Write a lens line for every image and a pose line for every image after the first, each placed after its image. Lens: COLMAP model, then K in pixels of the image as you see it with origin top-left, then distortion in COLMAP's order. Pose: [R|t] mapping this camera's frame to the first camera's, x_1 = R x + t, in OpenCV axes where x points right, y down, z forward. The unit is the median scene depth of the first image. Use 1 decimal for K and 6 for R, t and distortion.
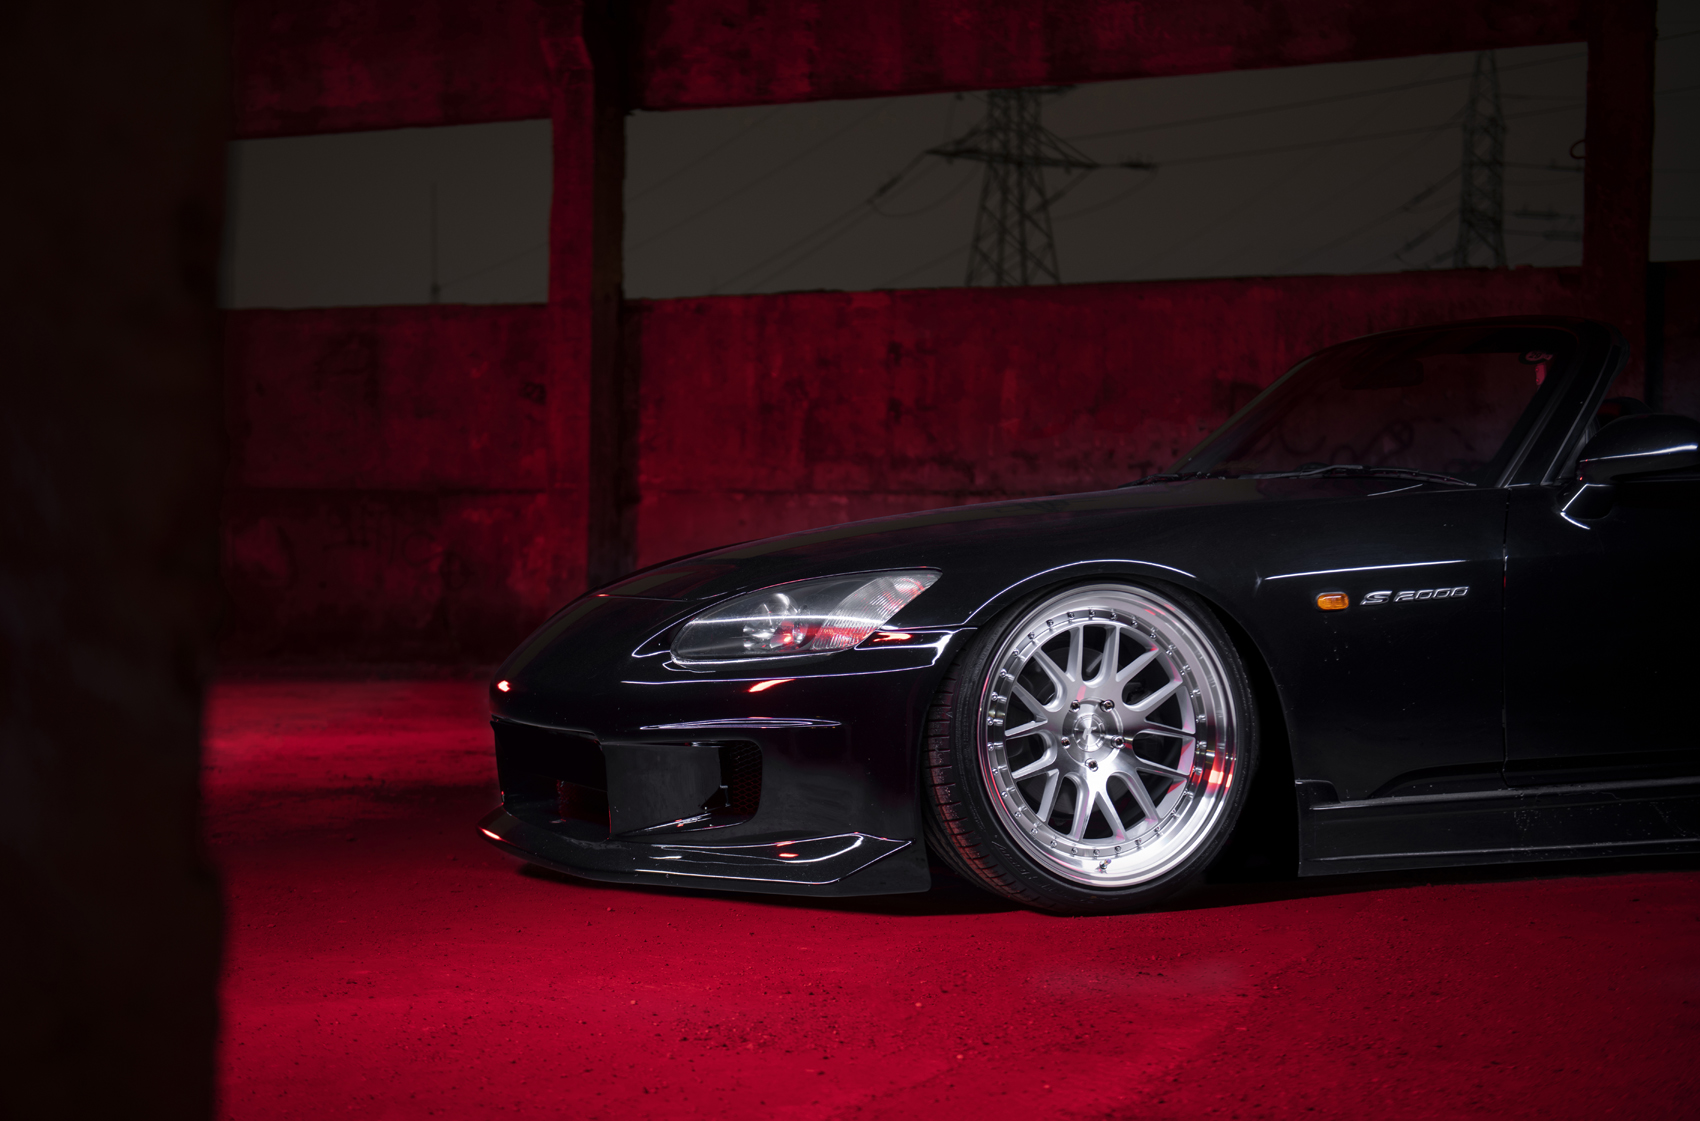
lens RADIAL K [[2314.7, 0, 849.3], [0, 2314.7, 556.0], [0, 0, 1]] dist [-0.052396, 0.000000]
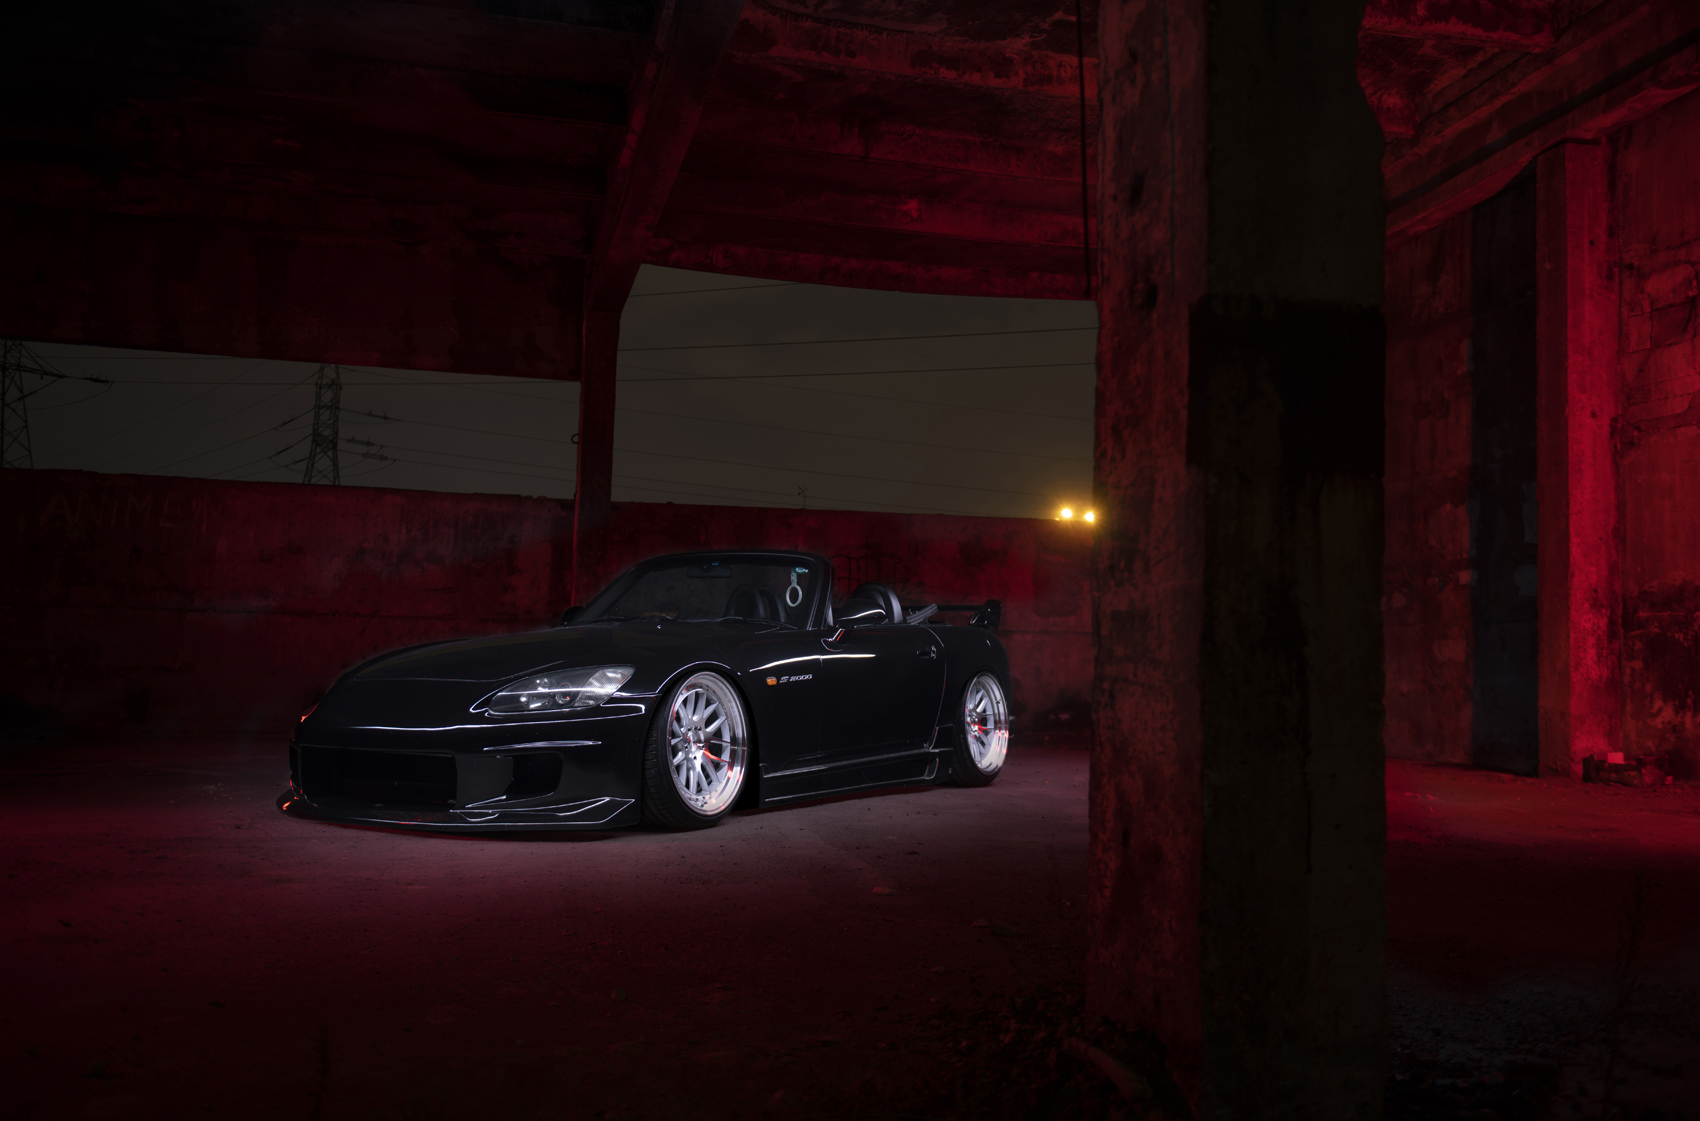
lens RADIAL K [[1529.9, 0, 856.6], [0, 1529.9, 554.3], [0, 0, 1]] dist [-0.007321, -0.005475]
pose [[0.723292, 0.053425, 0.688472, -0.380494], [-0.012130, 0.997832, -0.064688, -0.003695], [-0.690435, 0.038437, 0.722372, -0.062437]]
